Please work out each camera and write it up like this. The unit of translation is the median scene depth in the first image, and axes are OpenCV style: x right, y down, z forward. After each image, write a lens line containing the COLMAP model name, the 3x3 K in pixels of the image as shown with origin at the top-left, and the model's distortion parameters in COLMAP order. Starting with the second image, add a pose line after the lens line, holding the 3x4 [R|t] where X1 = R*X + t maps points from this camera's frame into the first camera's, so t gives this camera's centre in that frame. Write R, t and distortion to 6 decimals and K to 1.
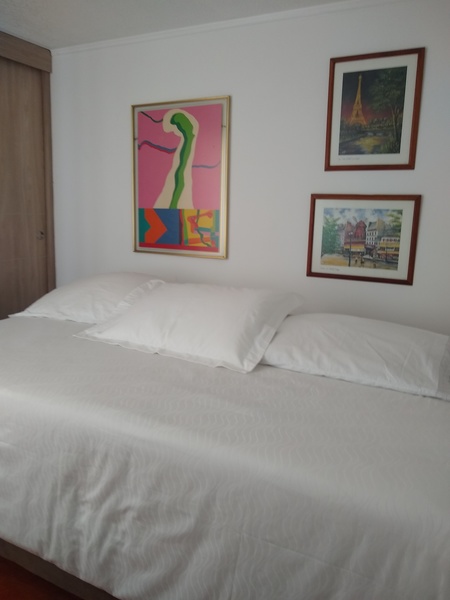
lens RADIAL K [[478.9, 0, 225.2], [0, 478.9, 296.5], [0, 0, 1]] dist [0.004355, -0.005757]
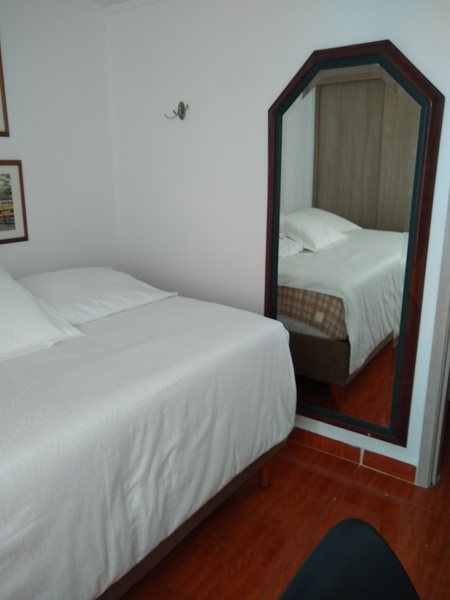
lens RADIAL K [[478.9, 0, 225.2], [0, 478.9, 296.5], [0, 0, 1]] dist [0.004355, -0.005757]
pose [[0.132468, -0.282976, 0.949935, -0.826736], [0.180744, 0.949209, 0.257555, -0.129800], [-0.974569, 0.137577, 0.176886, 0.434085]]
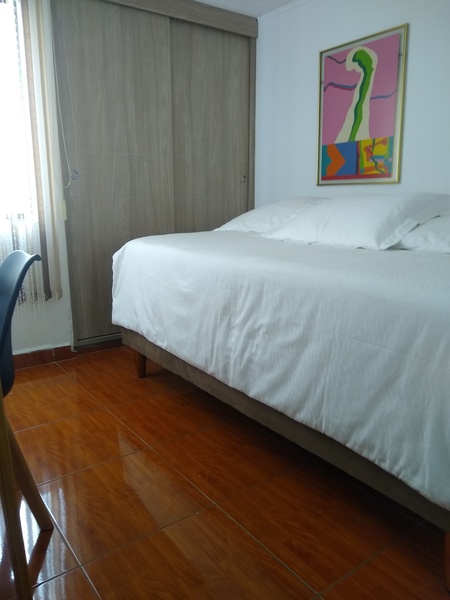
lens RADIAL K [[478.9, 0, 225.2], [0, 478.9, 296.5], [0, 0, 1]] dist [0.004355, -0.005757]
pose [[0.895691, 0.057067, -0.441000, 0.203109], [-0.050143, 0.998367, 0.027351, 0.231935], [0.441841, -0.002385, 0.897090, -0.161830]]
